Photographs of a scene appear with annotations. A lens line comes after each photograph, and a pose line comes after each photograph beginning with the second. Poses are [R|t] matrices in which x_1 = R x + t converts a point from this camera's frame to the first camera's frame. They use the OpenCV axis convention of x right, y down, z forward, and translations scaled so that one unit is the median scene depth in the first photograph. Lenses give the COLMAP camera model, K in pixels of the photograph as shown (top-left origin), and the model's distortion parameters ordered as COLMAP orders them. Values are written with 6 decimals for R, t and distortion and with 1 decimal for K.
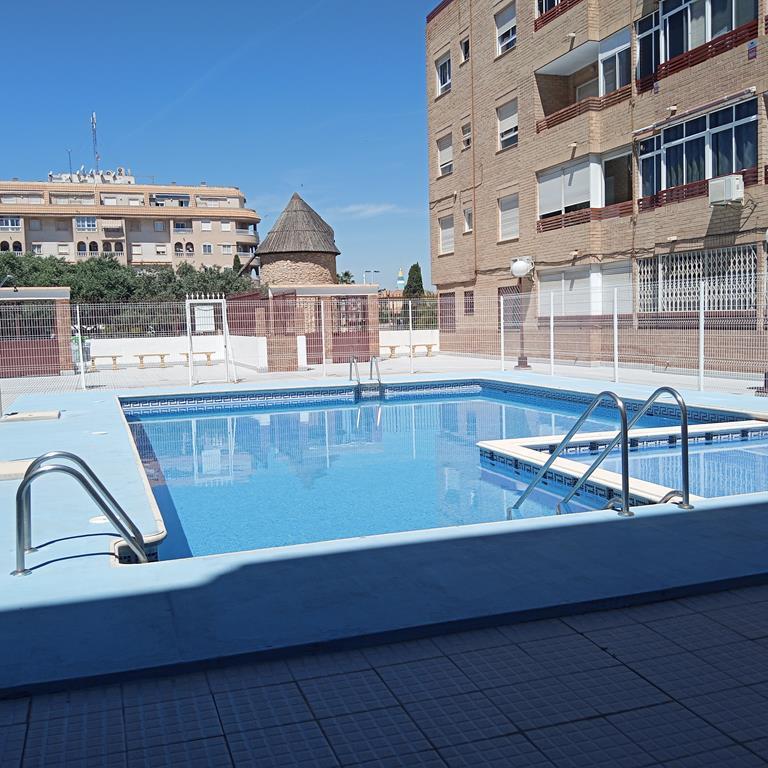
lens RADIAL K [[823.6, 0, 385.4], [0, 823.6, 392.6], [0, 0, 1]] dist [0.081423, -0.194378]
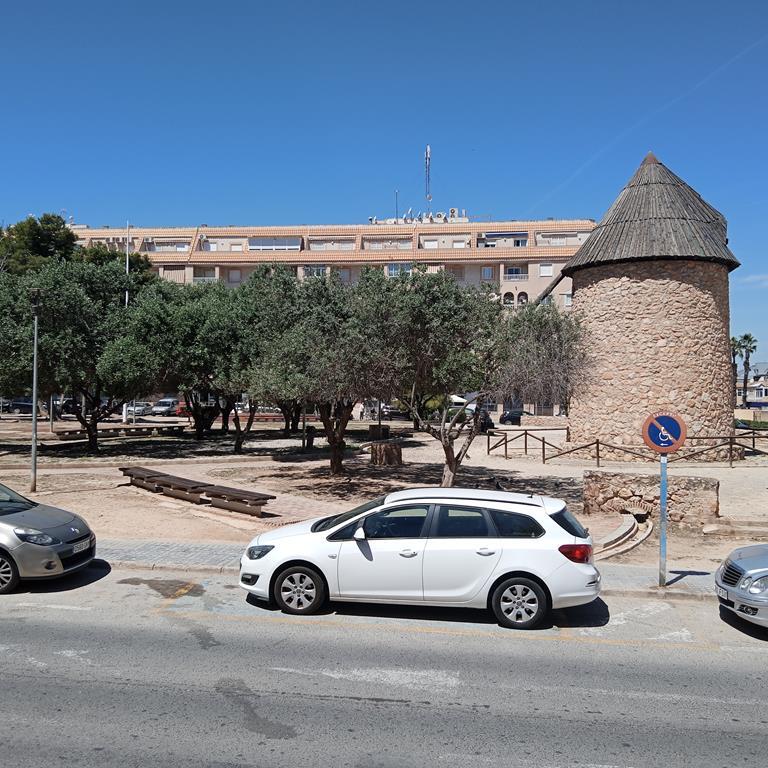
lens RADIAL K [[815.2, 0, 387.0], [0, 815.2, 383.9], [0, 0, 1]] dist [0.138193, -0.323345]
pose [[0.897470, 0.027549, -0.440214, -0.014484], [-0.071446, 0.993947, -0.083455, -0.025180], [0.435250, 0.106350, 0.894006, 0.280050]]
